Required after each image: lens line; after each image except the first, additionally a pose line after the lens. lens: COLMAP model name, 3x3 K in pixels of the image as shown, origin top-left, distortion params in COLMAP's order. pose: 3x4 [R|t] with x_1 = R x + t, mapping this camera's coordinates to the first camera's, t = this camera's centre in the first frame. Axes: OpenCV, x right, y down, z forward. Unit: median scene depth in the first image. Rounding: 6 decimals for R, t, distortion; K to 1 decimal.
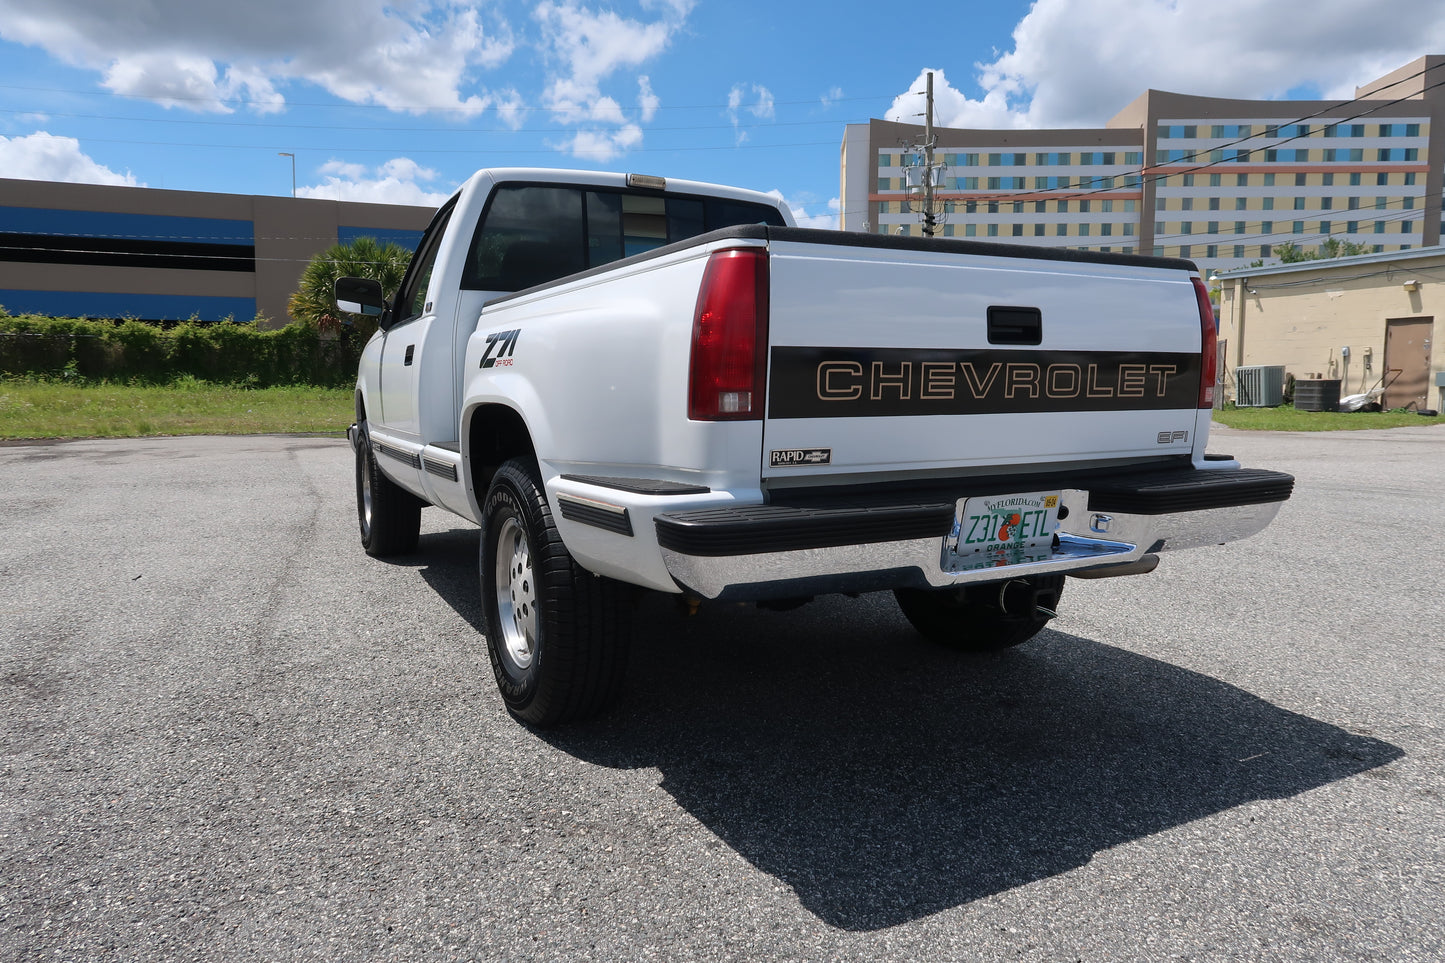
lens RADIAL K [[994.5, 0, 716.4], [0, 994.5, 481.2], [0, 0, 1]] dist [-0.011802, -0.004019]
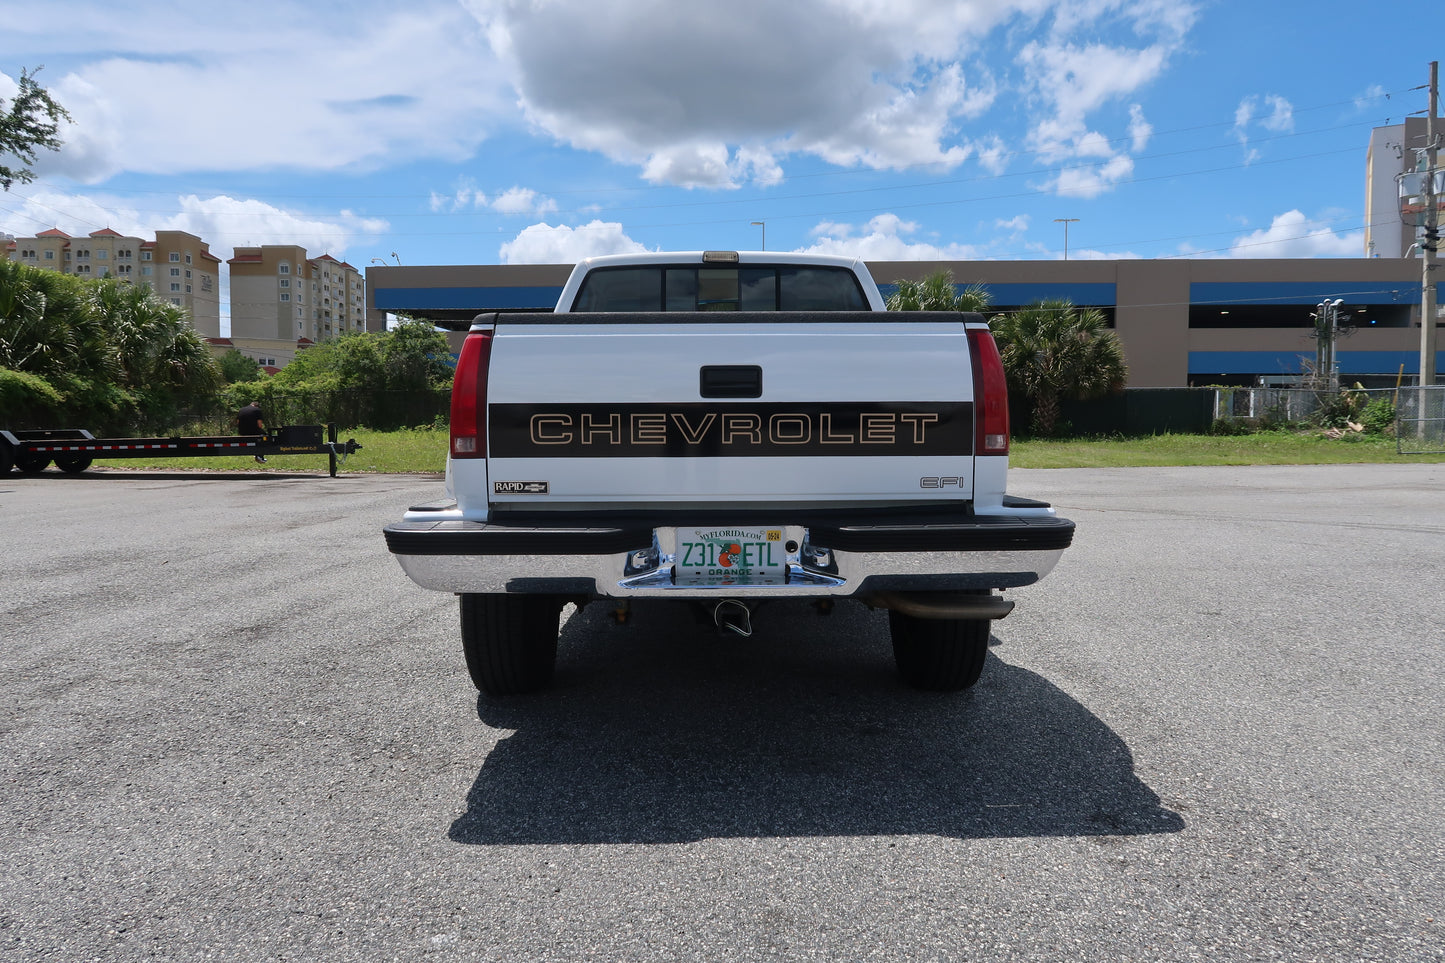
lens RADIAL K [[991.4, 0, 722.5], [0, 991.4, 481.5], [0, 0, 1]] dist [-0.010717, 0.002819]
pose [[0.892145, 0.024941, -0.451060, 0.456424], [-0.044634, 0.998456, -0.033072, -0.000479], [0.449539, 0.049638, 0.891881, -0.020036]]
